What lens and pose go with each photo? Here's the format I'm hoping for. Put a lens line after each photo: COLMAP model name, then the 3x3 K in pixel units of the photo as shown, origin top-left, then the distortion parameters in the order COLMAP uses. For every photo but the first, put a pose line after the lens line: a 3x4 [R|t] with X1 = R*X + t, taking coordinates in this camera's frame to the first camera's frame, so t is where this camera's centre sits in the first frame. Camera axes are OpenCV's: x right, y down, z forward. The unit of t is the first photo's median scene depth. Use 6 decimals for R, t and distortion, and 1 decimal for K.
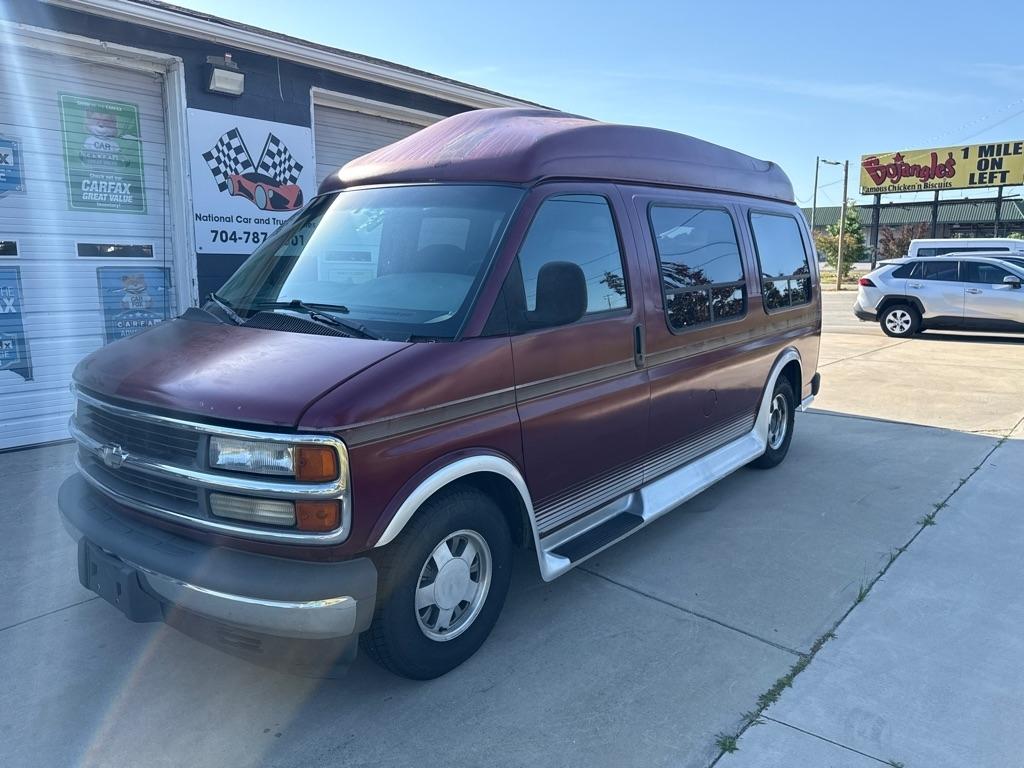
lens RADIAL K [[726.7, 0, 516.1], [0, 726.7, 386.5], [0, 0, 1]] dist [0.014457, -0.014156]
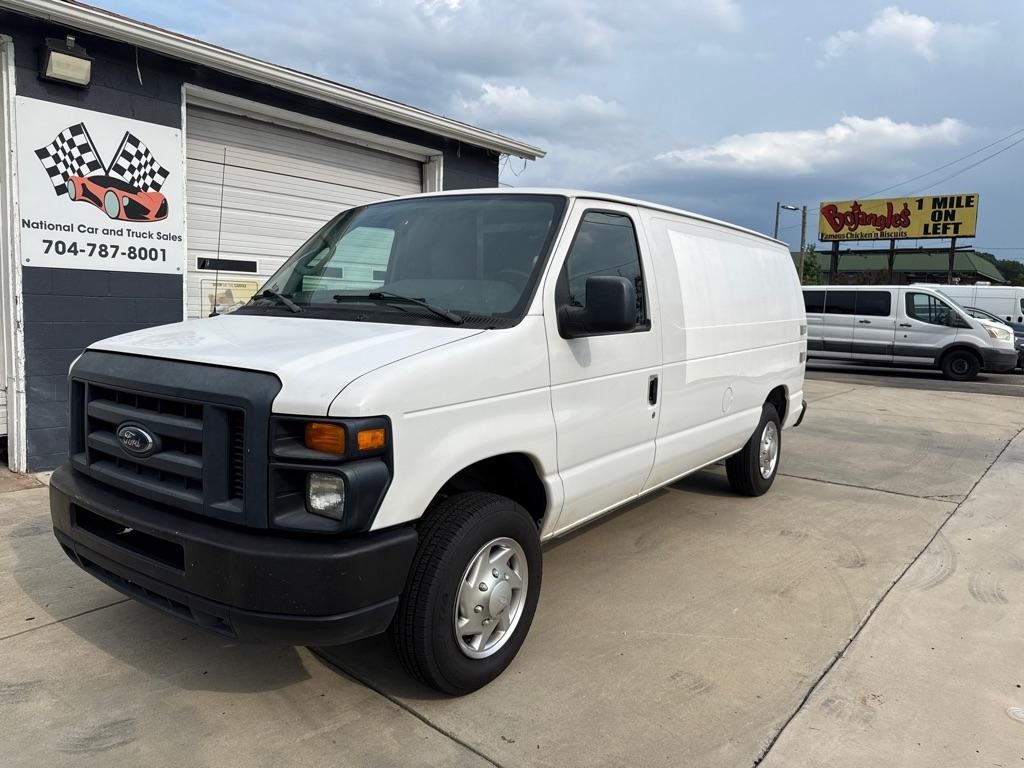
lens RADIAL K [[726.7, 0, 514.5], [0, 726.7, 382.3], [0, 0, 1]] dist [0.014457, -0.014156]
pose [[0.998769, 0.026388, 0.042011, 0.092999], [-0.024130, 0.998283, -0.053373, -0.016625], [-0.043347, 0.052293, 0.997691, 0.135169]]
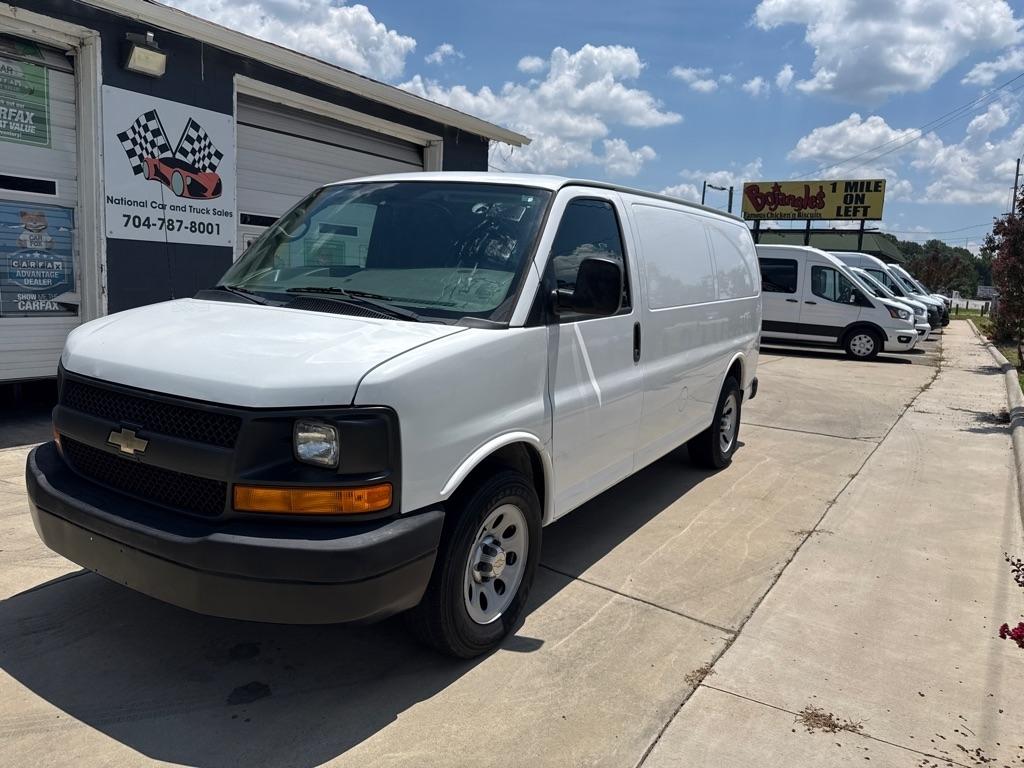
lens RADIAL K [[726.7, 0, 522.1], [0, 726.7, 384.7], [0, 0, 1]] dist [0.014457, -0.014156]
pose [[0.987575, 0.026983, 0.154815, -0.043562], [-0.025320, 0.999599, -0.012706, 0.006827], [-0.155095, 0.008628, 0.987862, -0.019936]]
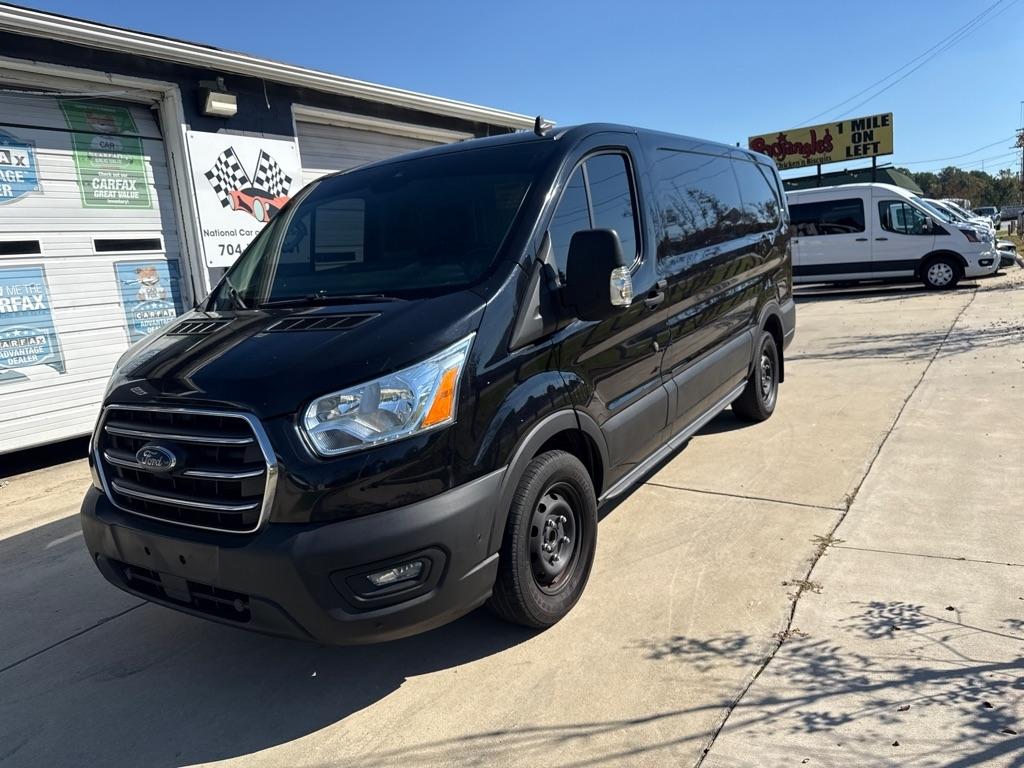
lens RADIAL K [[726.7, 0, 521.3], [0, 726.7, 389.1], [0, 0, 1]] dist [0.014457, -0.014156]
pose [[0.987020, -0.111986, 0.115116, -0.125612], [0.112159, 0.993678, 0.004989, 0.036736], [-0.114947, 0.007987, 0.993340, -0.096131]]
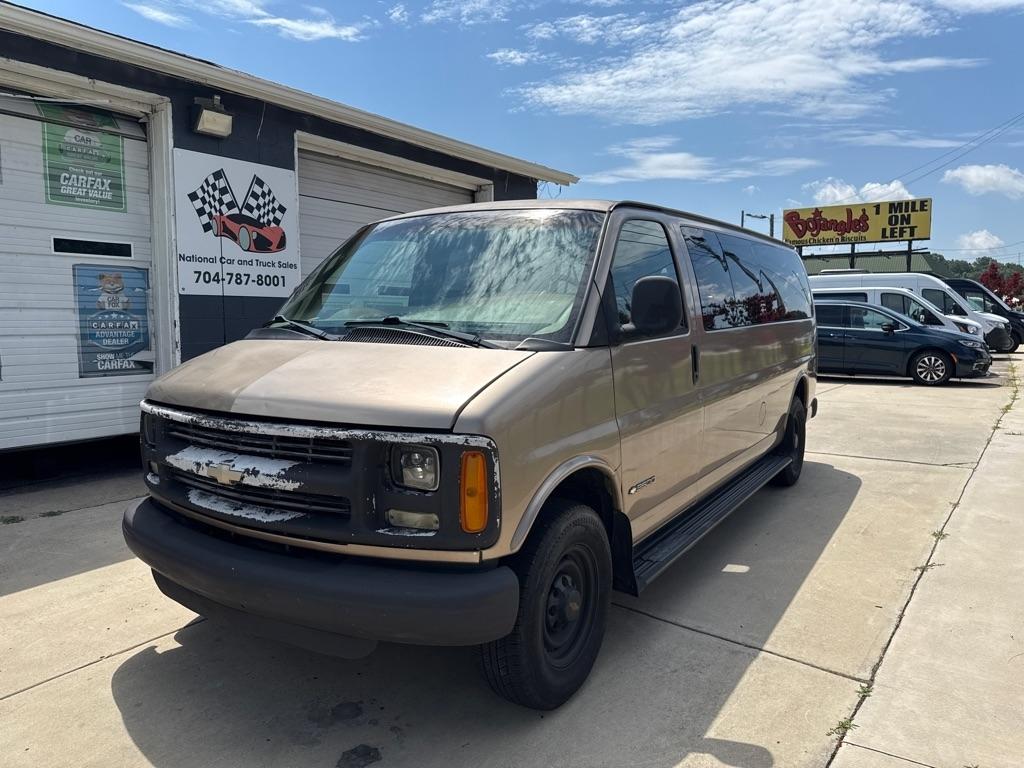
lens RADIAL K [[726.7, 0, 515.6], [0, 726.7, 384.7], [0, 0, 1]] dist [0.014457, -0.014156]
pose [[0.996064, -0.007758, 0.088300, -0.074824], [0.013705, 0.997663, -0.066942, 0.008104], [-0.087575, 0.067888, 0.993842, 0.003392]]
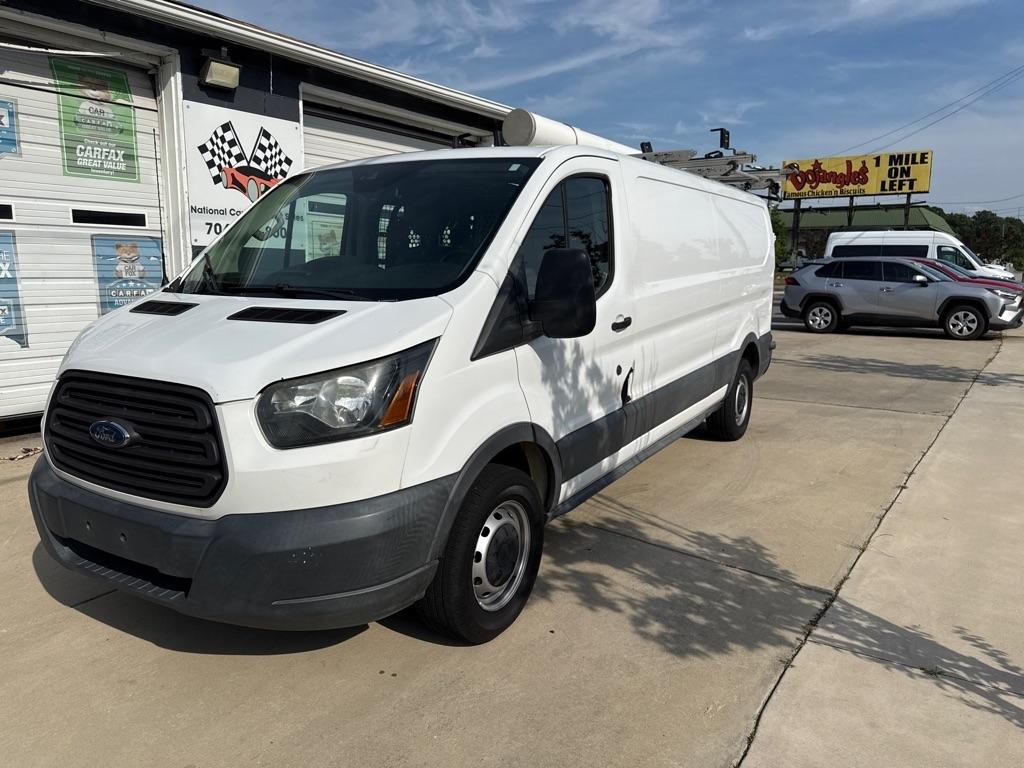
lens RADIAL K [[726.7, 0, 517.4], [0, 726.7, 392.1], [0, 0, 1]] dist [0.014457, -0.014156]
pose [[0.995192, -0.010703, 0.097354, -0.088282], [0.010030, 0.999922, 0.007408, 0.015495], [-0.097426, -0.006396, 0.995222, -0.041889]]
